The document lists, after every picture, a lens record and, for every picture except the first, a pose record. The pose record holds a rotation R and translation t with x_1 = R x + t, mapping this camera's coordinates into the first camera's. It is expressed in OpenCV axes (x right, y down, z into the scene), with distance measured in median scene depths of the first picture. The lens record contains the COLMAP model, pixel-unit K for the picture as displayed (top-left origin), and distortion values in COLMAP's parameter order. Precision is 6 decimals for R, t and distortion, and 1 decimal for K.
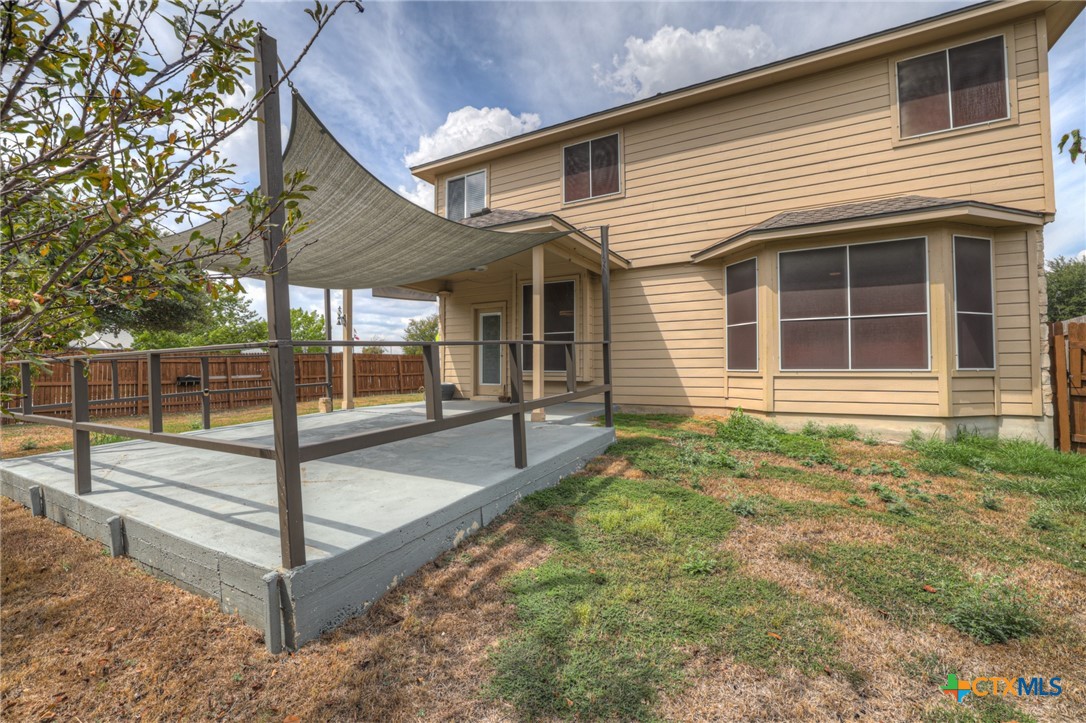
lens RADIAL K [[447.5, 0, 543.6], [0, 447.5, 359.7], [0, 0, 1]] dist [-0.009034, 0.000079]
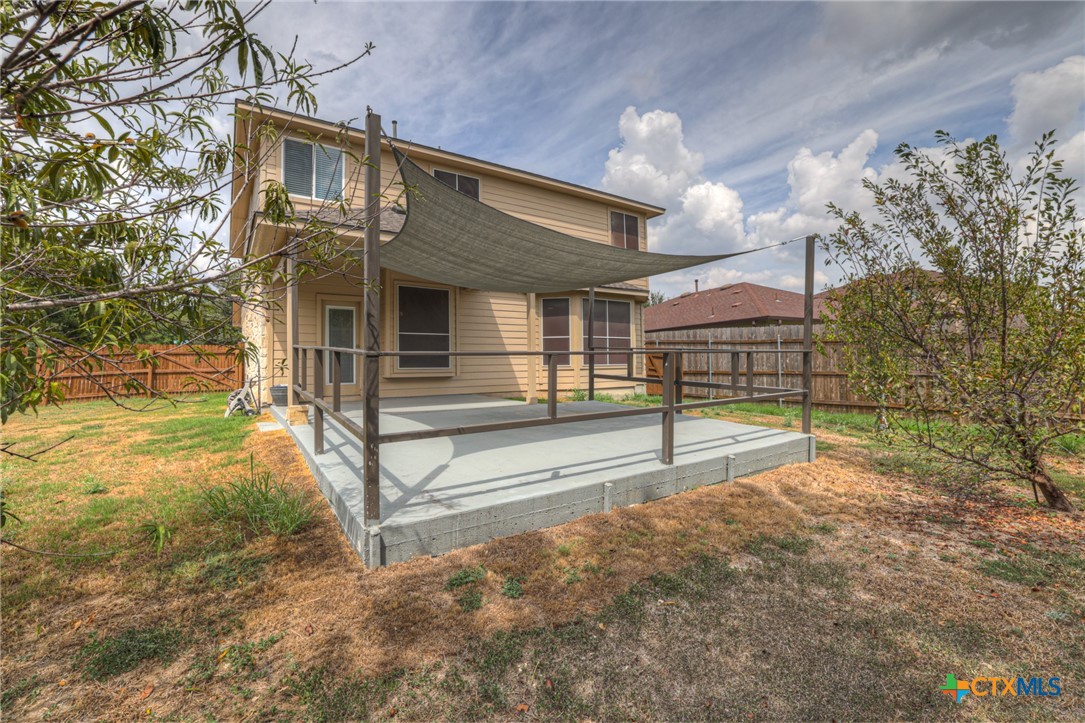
lens RADIAL K [[447.1, 0, 549.5], [0, 447.1, 358.8], [0, 0, 1]] dist [-0.009034, 0.000079]
pose [[0.460326, 0.008688, 0.887707, -0.979444], [-0.001288, 0.999958, -0.009119, 0.012275], [-0.887749, 0.003054, 0.460318, 0.286336]]
